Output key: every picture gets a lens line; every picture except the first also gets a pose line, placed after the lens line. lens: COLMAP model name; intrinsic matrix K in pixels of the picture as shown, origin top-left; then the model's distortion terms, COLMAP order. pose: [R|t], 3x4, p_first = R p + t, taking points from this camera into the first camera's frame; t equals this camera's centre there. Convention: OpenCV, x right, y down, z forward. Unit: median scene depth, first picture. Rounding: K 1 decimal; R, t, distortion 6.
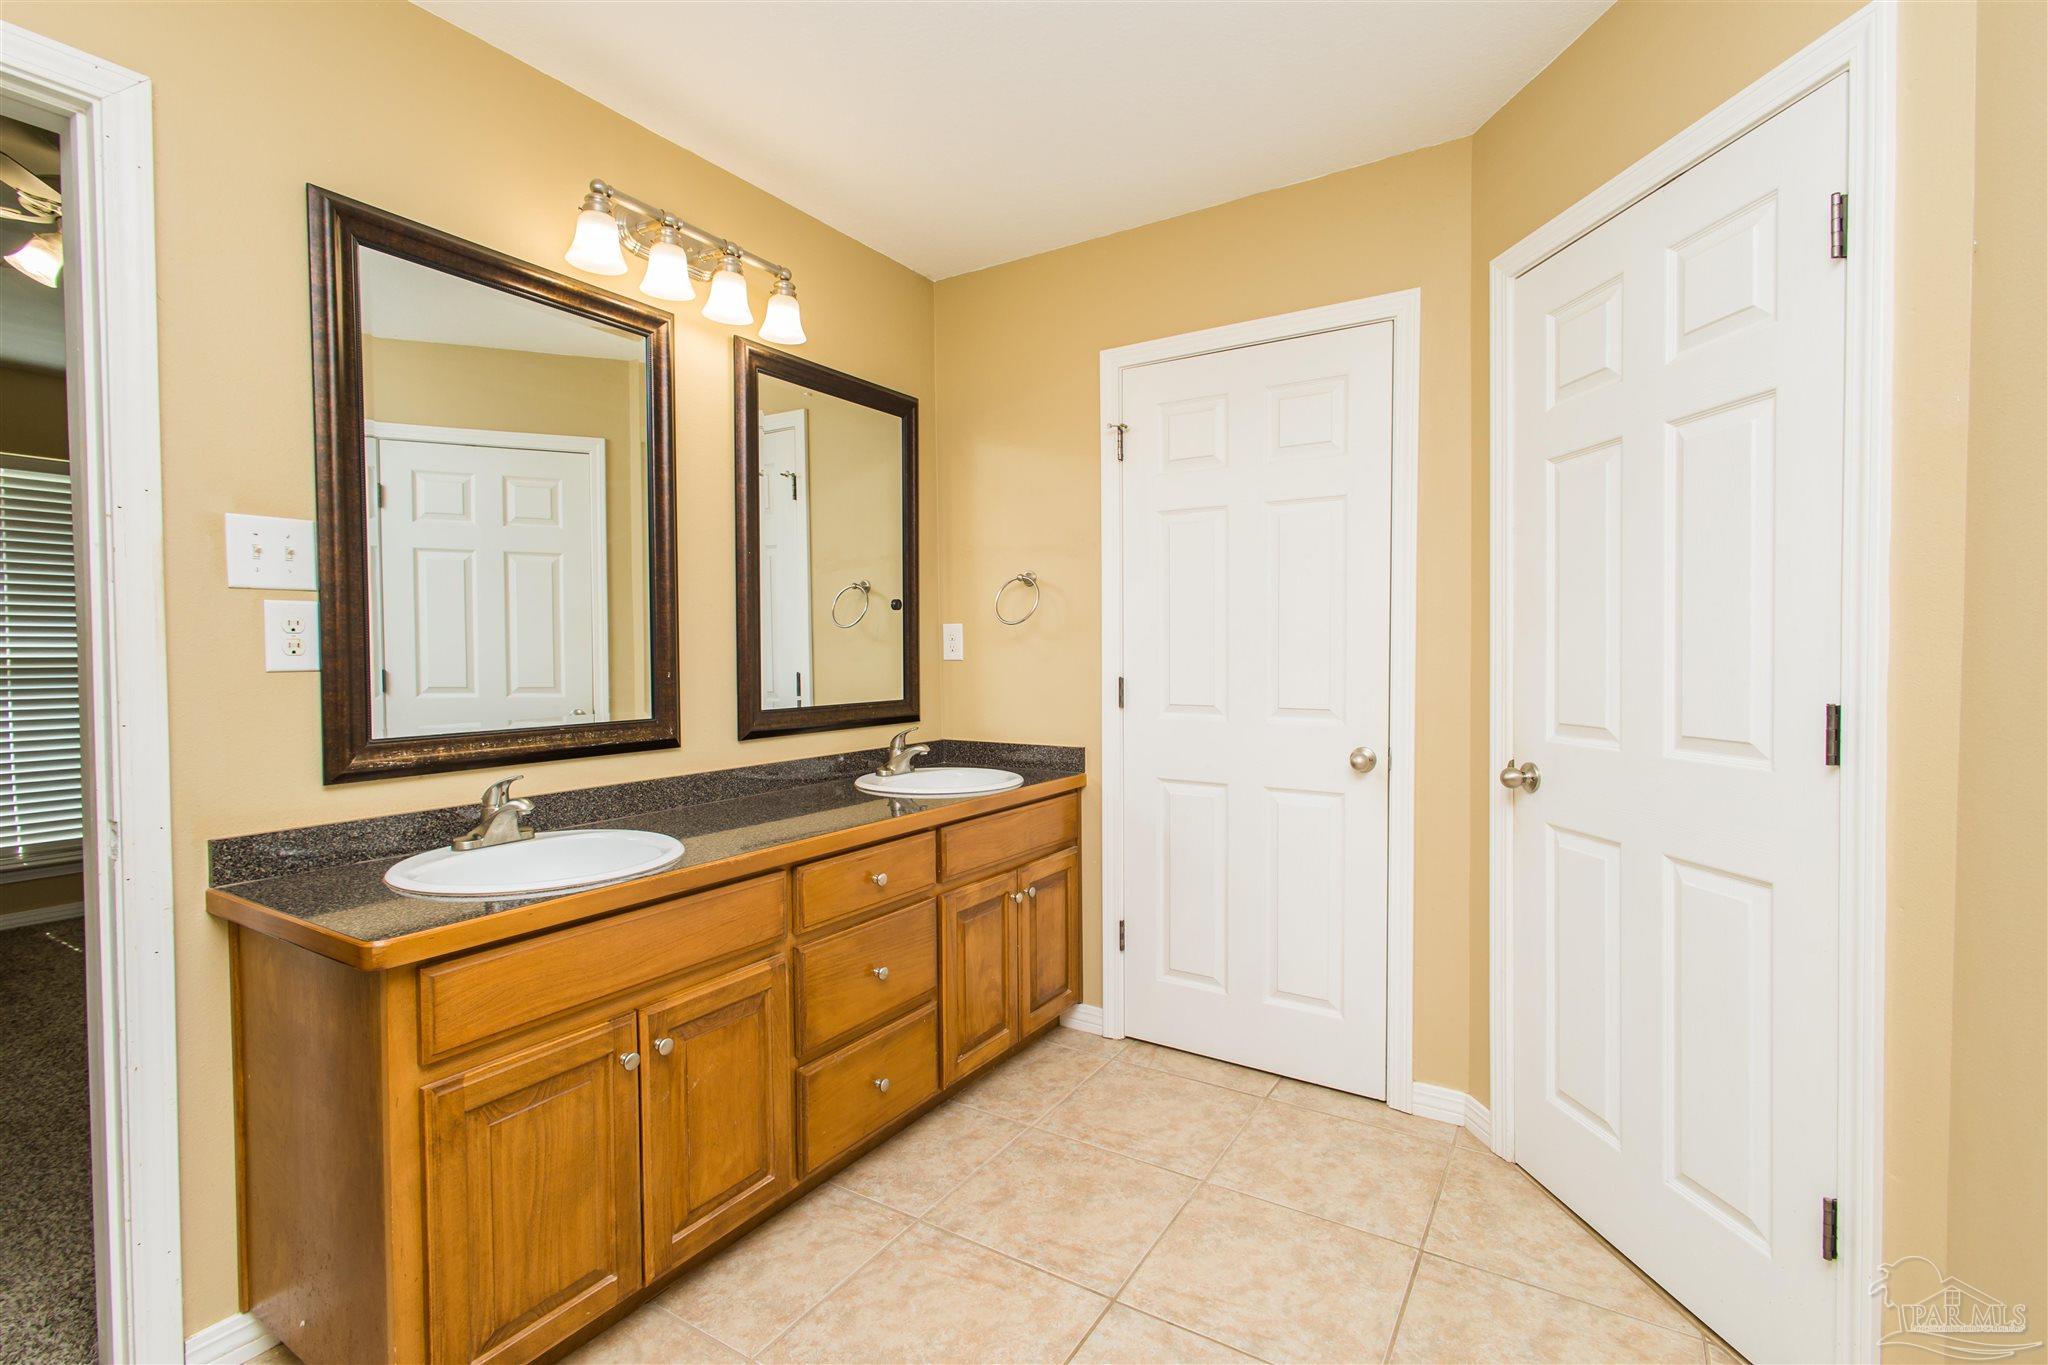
lens RADIAL K [[943.7, 0, 1026.6], [0, 943.7, 677.9], [0, 0, 1]] dist [0.011652, -0.000599]
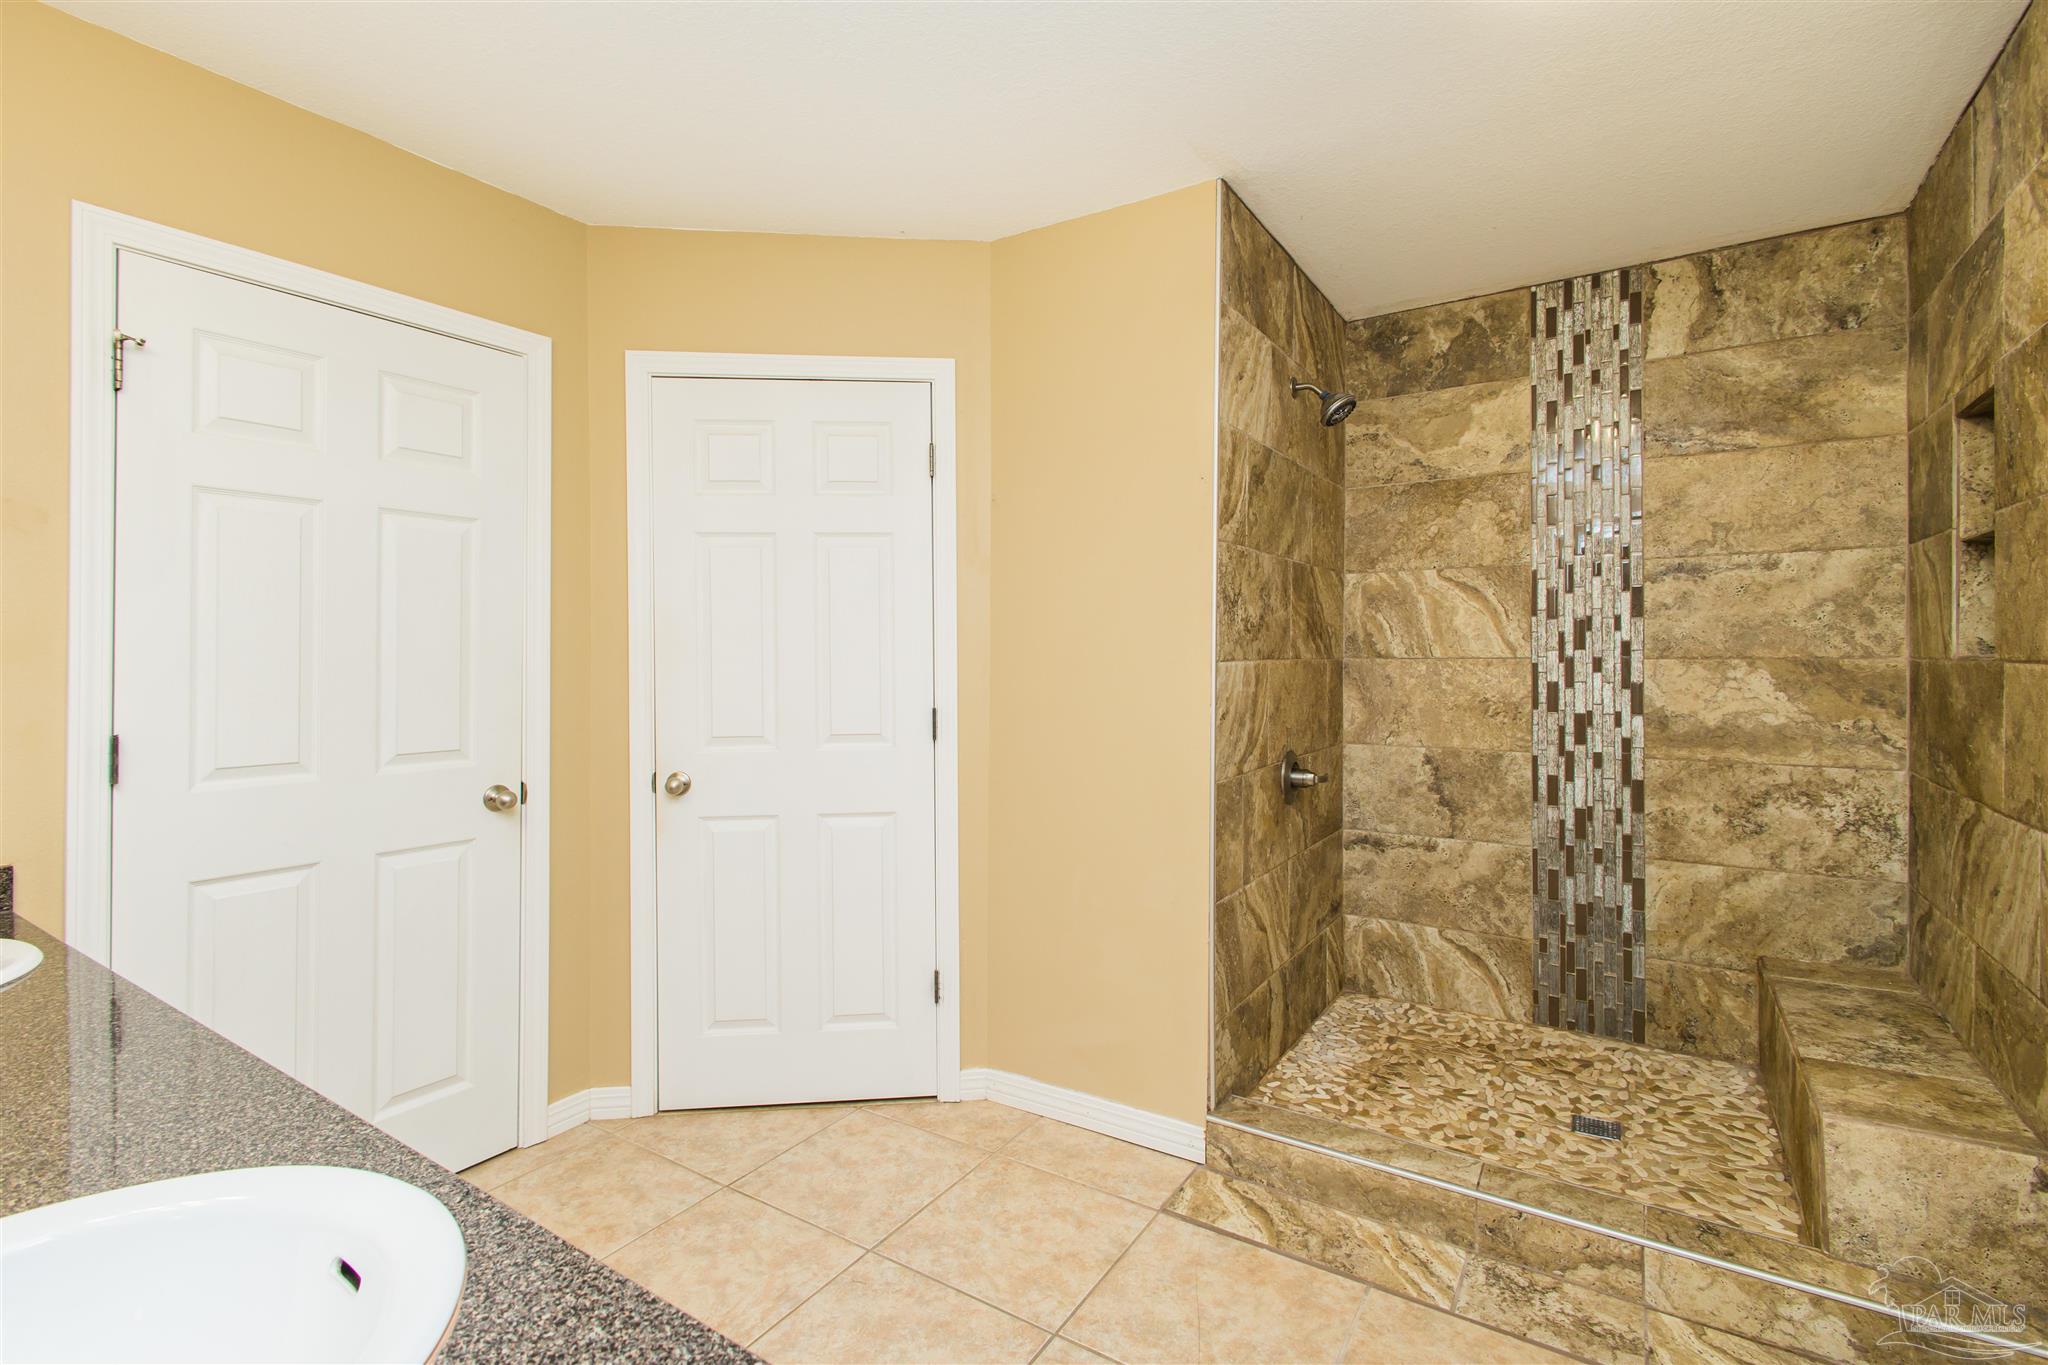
lens RADIAL K [[925.5, 0, 1027.2], [0, 925.5, 657.6], [0, 0, 1]] dist [0.000738, -0.000132]
pose [[0.017549, 0.005829, 0.999829, -0.639494], [0.034144, 0.999396, -0.006426, -0.035709], [-0.999263, 0.034251, 0.017340, 0.495501]]
